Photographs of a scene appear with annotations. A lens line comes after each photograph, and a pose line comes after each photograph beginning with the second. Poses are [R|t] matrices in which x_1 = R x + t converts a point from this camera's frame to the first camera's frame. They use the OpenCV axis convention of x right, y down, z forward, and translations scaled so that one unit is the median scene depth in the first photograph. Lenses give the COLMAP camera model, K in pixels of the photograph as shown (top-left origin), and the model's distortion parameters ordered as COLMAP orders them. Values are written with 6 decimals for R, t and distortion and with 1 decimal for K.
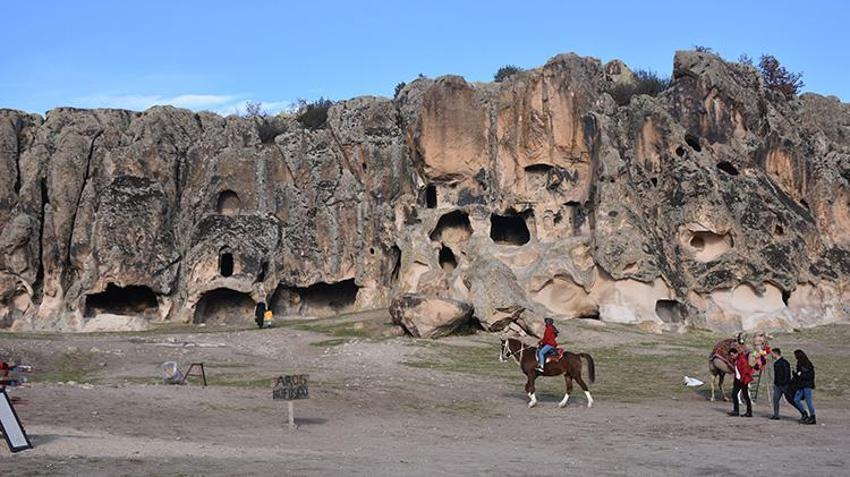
lens RADIAL K [[1174.8, 0, 422.0], [0, 1174.8, 242.4], [0, 0, 1]] dist [0.114320, 0.000000]
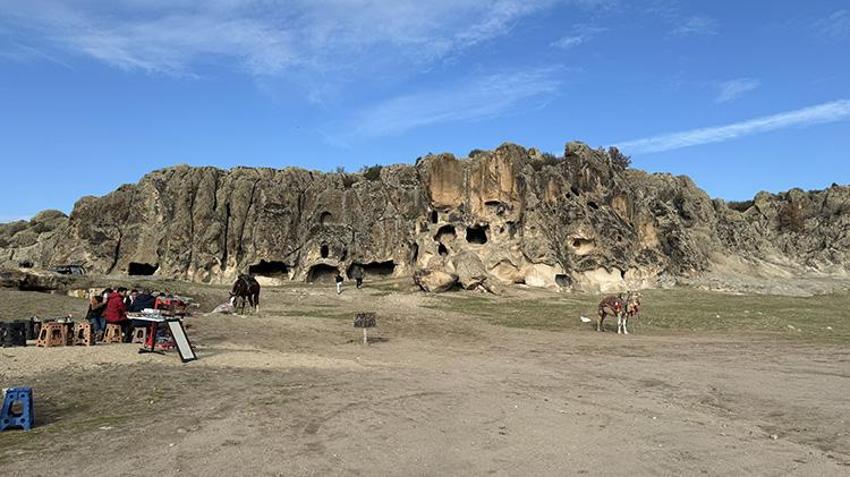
lens RADIAL K [[590.1, 0, 425.3], [0, 590.1, 245.3], [0, 0, 1]] dist [0.060950, -0.003392]
pose [[0.999794, 0.019343, 0.006218, -0.012565], [-0.019343, 0.999813, -0.000092, 0.006168], [-0.006219, -0.000028, 0.999981, 0.062134]]
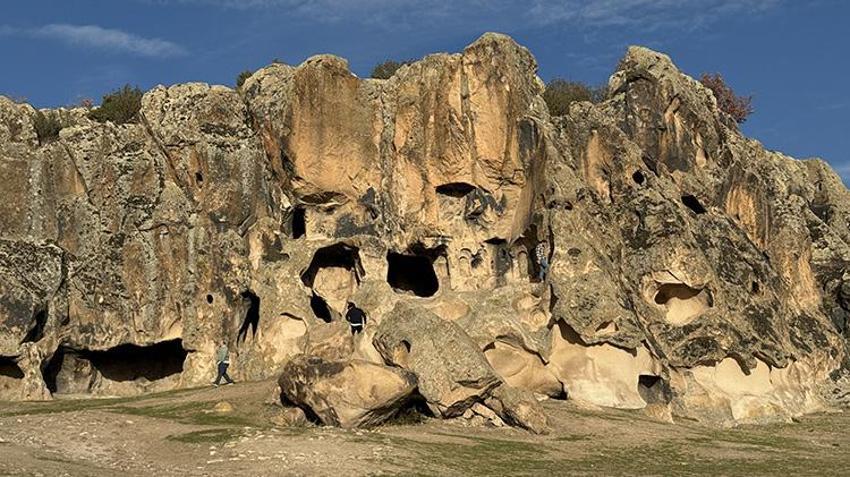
lens RADIAL K [[1174.8, 0, 430.7], [0, 1174.8, 261.3], [0, 0, 1]] dist [0.114320, 0.000000]
pose [[0.971723, 0.039120, 0.232861, -0.081110], [-0.025426, 0.997782, -0.061522, 0.025376], [-0.234751, 0.053862, 0.970562, 0.315728]]
